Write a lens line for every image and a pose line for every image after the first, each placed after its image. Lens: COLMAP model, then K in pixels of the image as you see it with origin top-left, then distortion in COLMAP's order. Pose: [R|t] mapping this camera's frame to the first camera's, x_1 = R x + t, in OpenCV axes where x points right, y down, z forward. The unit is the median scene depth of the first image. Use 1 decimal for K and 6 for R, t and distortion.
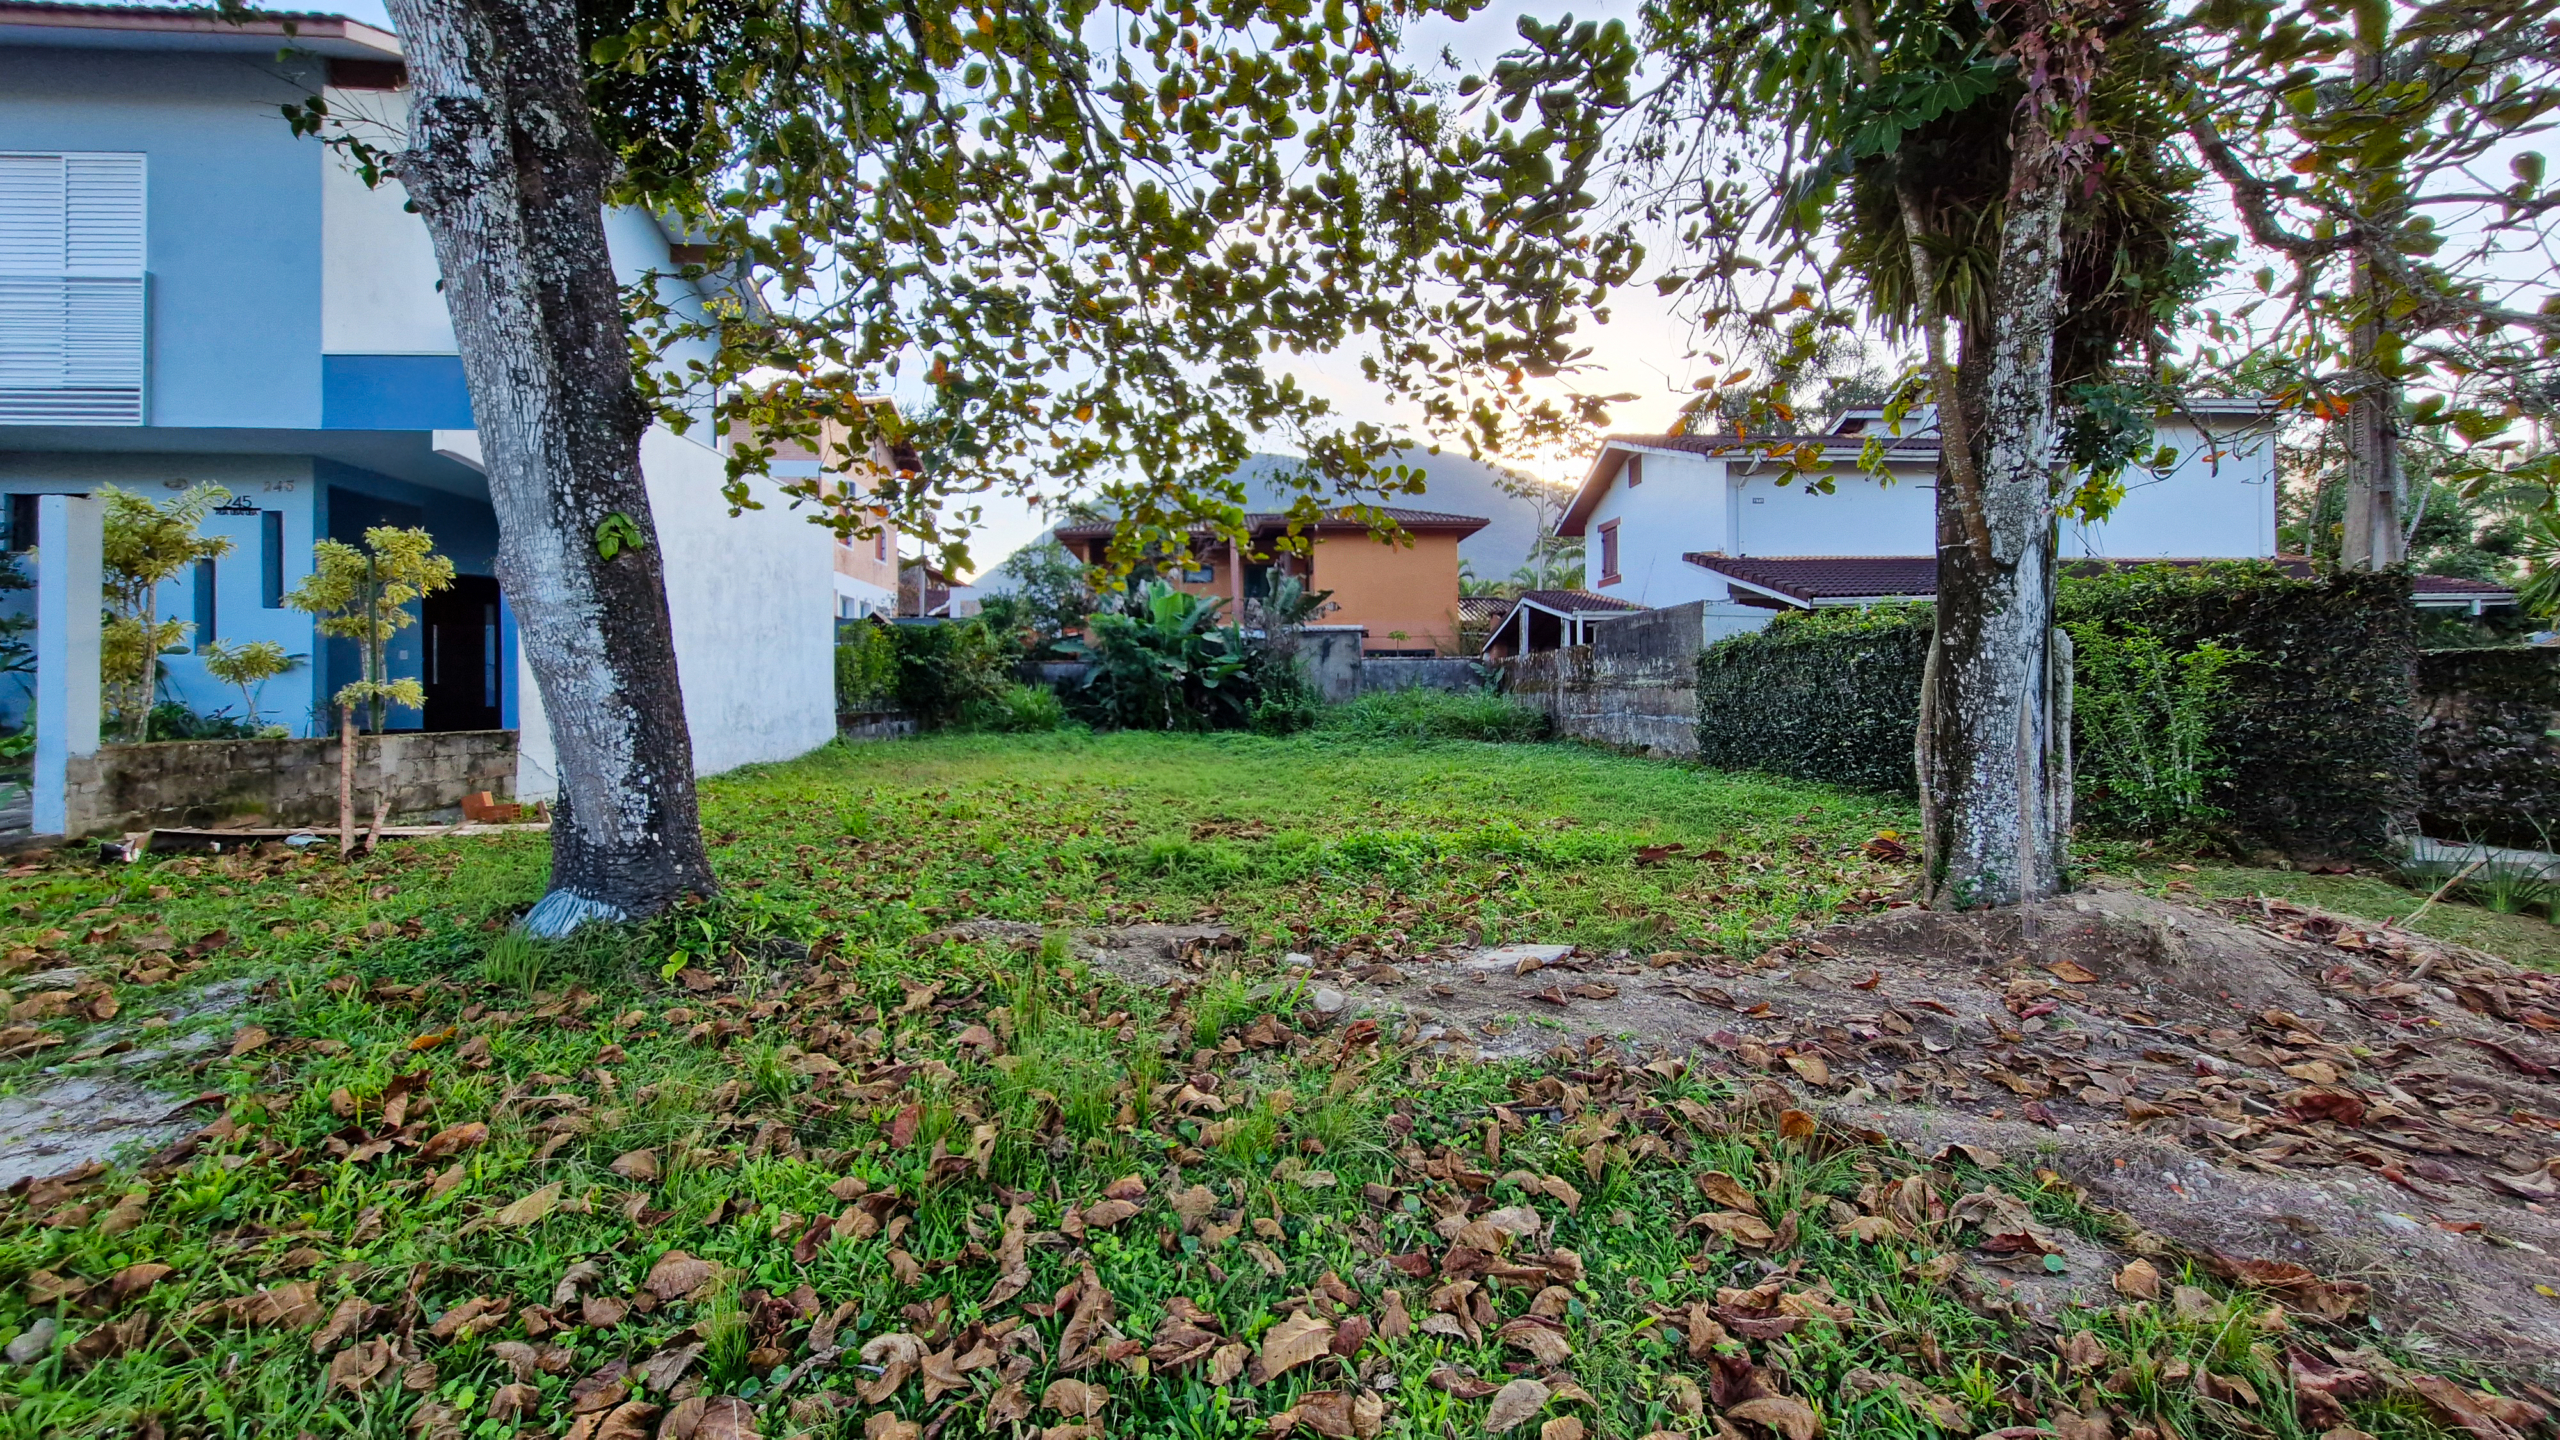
lens RADIAL K [[1008.8, 0, 1280.4], [0, 1008.8, 680.5], [0, 0, 1]] dist [0.003867, -0.000139]
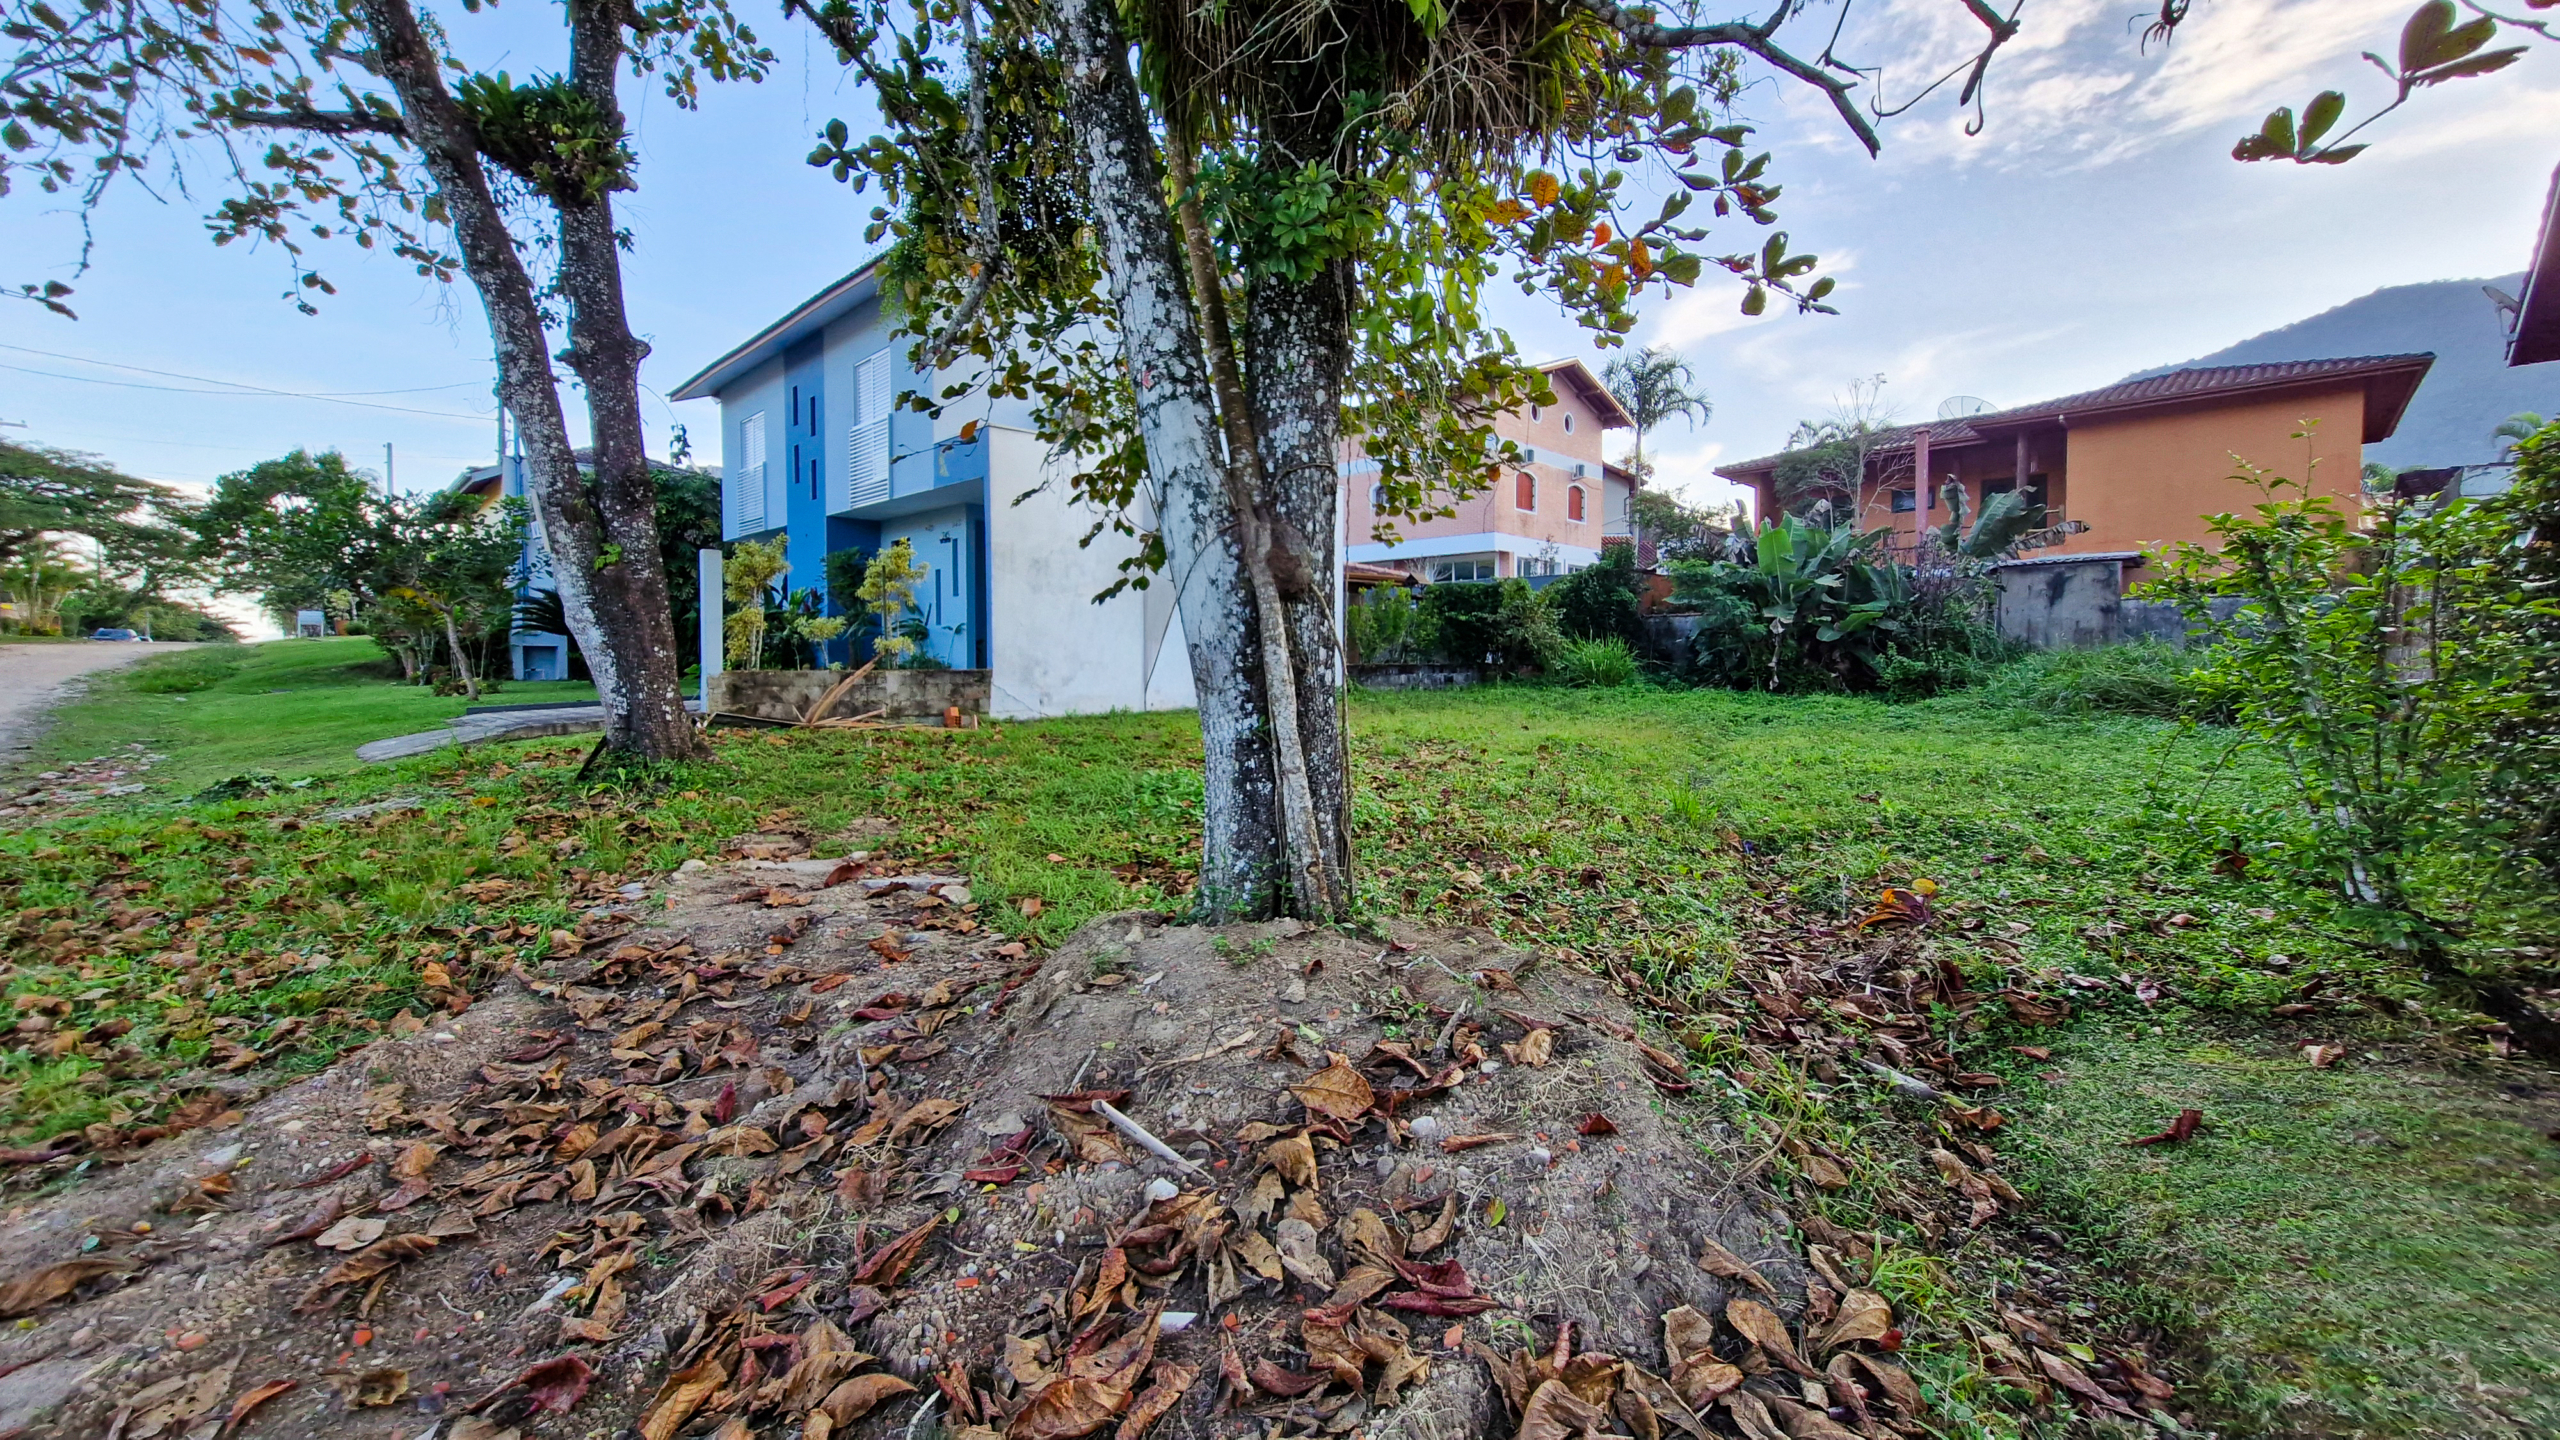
lens RADIAL K [[1008.8, 0, 1281.3], [0, 1008.8, 686.7], [0, 0, 1]] dist [0.003867, -0.000139]
pose [[0.658677, 0.028495, -0.751886, 0.298801], [0.008227, 0.998950, 0.045066, 0.004040], [0.752381, -0.035870, 0.657751, 0.139578]]
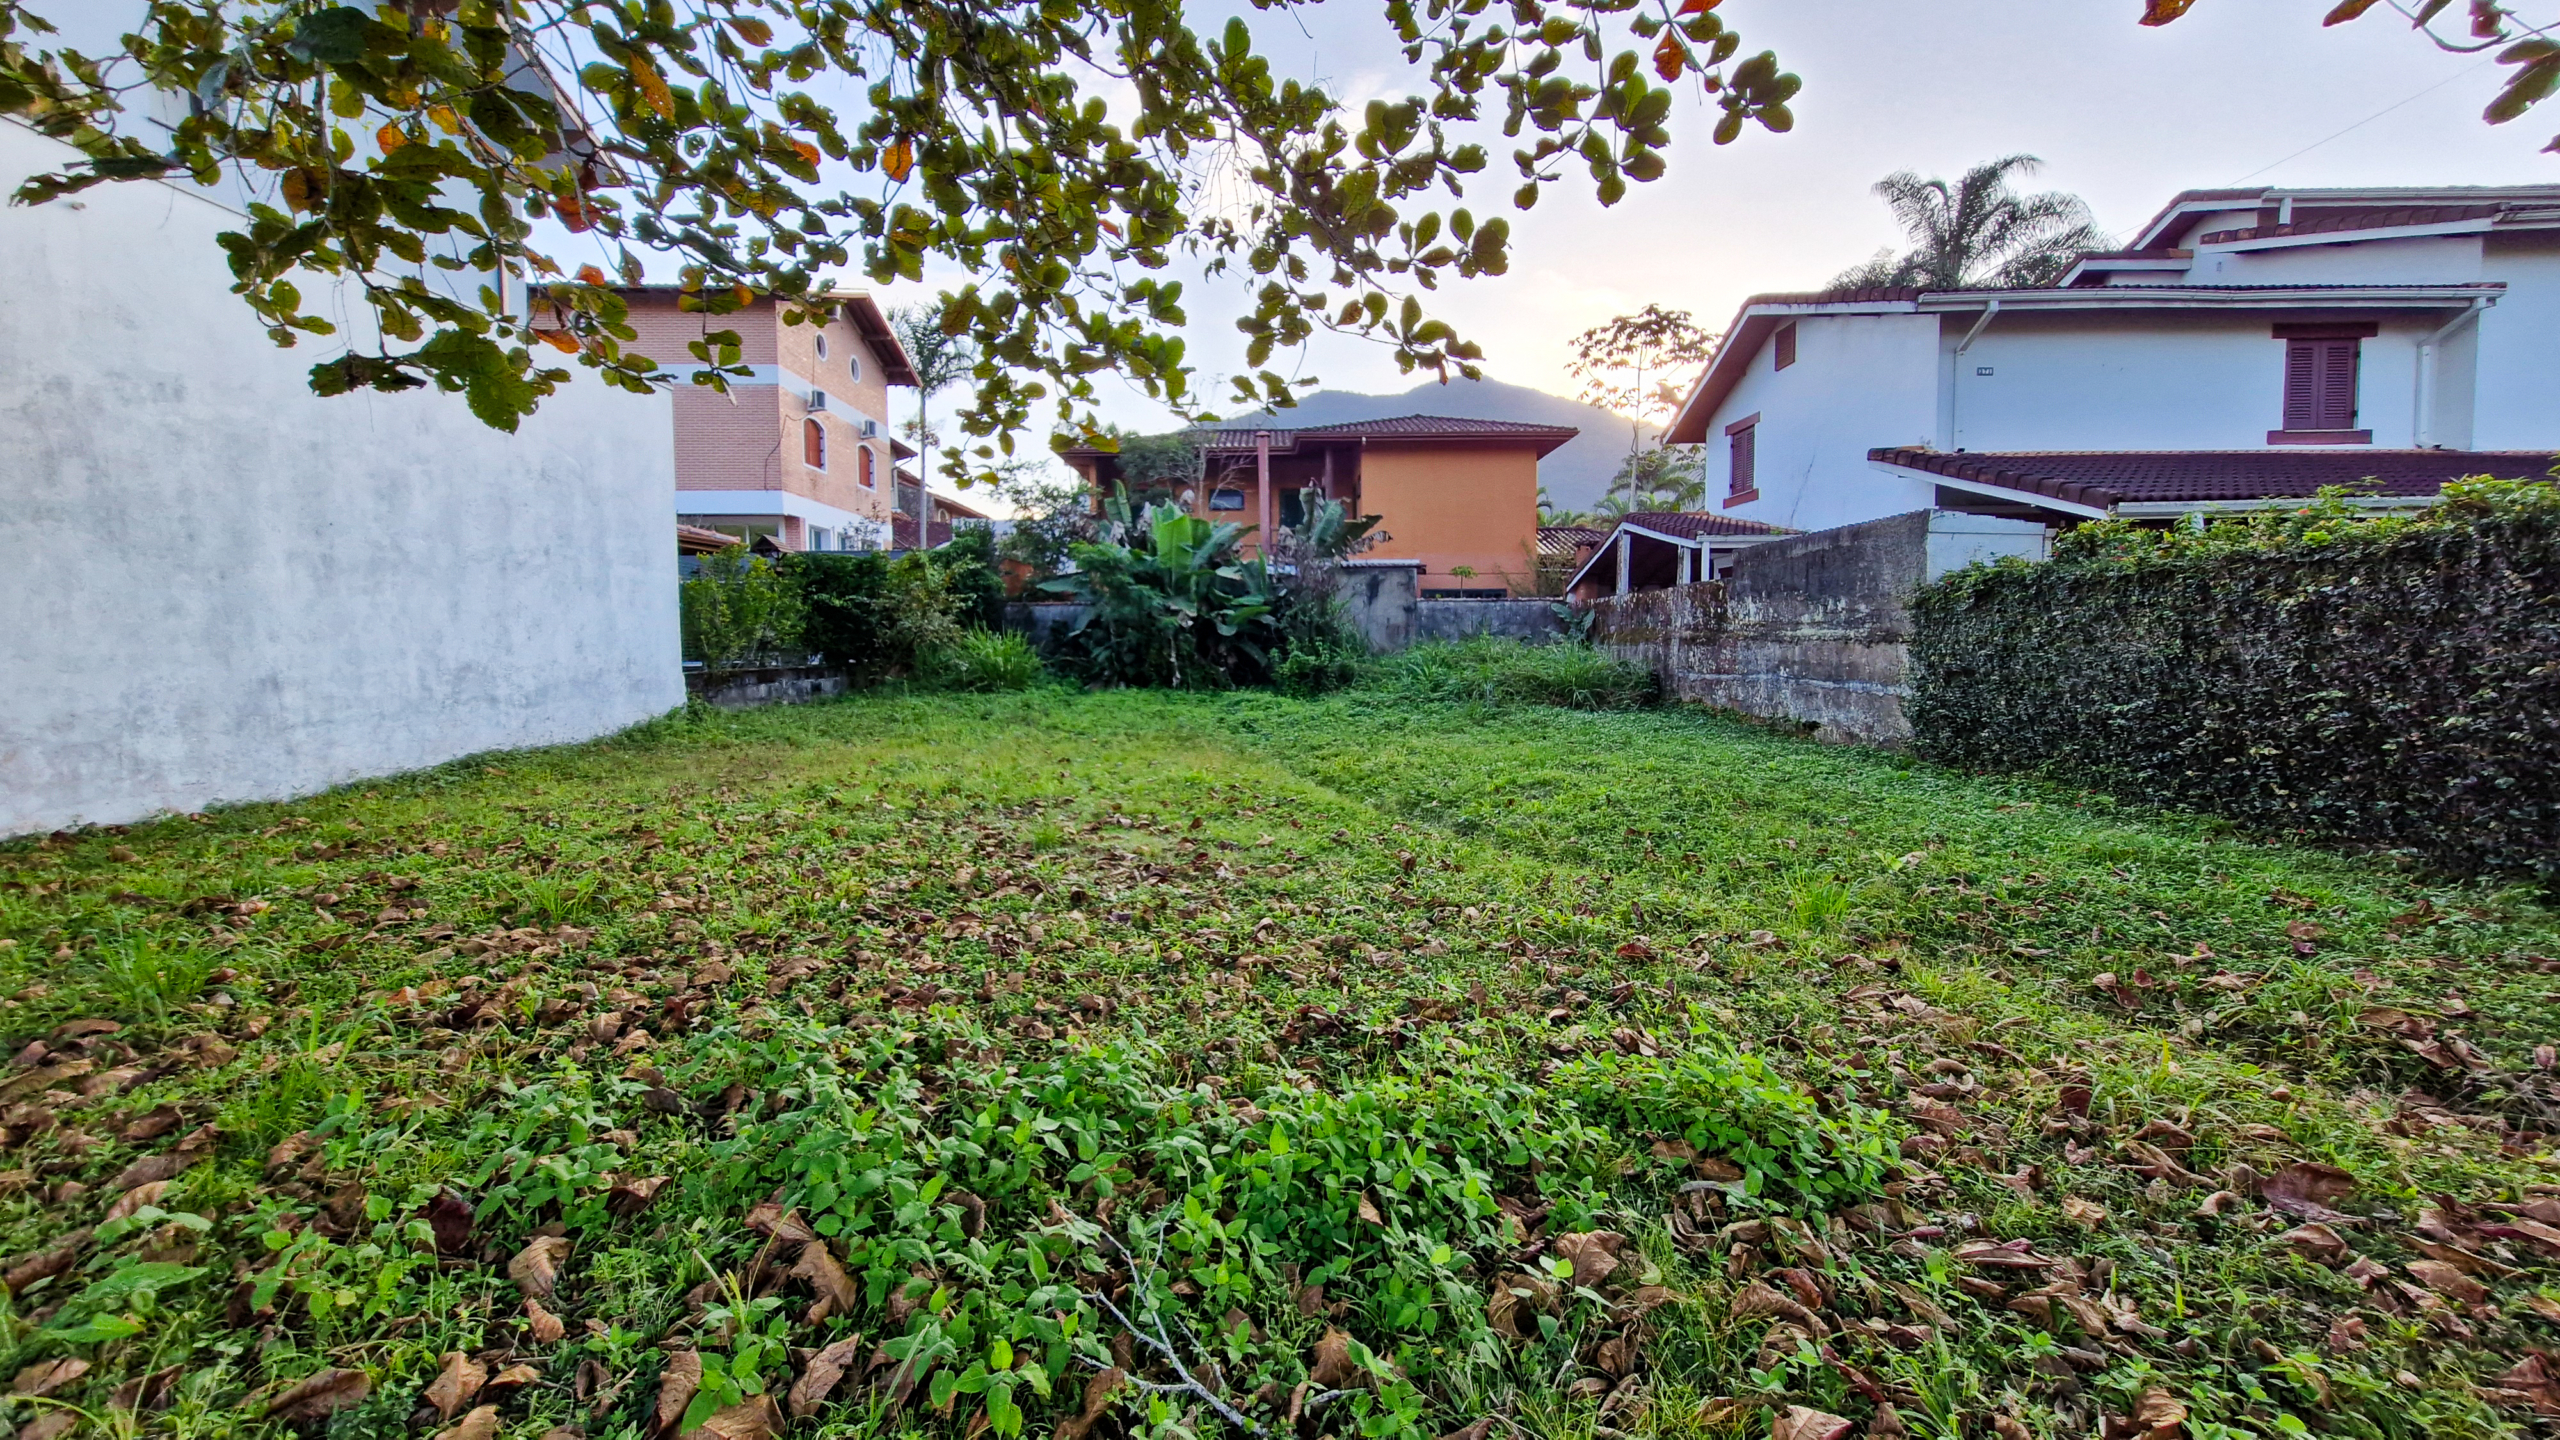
lens RADIAL K [[1008.8, 0, 1282.1], [0, 1008.8, 687.3], [0, 0, 1]] dist [0.003867, -0.000139]
pose [[0.998003, 0.006386, -0.062841, 0.030581], [-0.002369, 0.997961, 0.063780, -0.003674], [0.063120, -0.063504, 0.995983, 0.227821]]
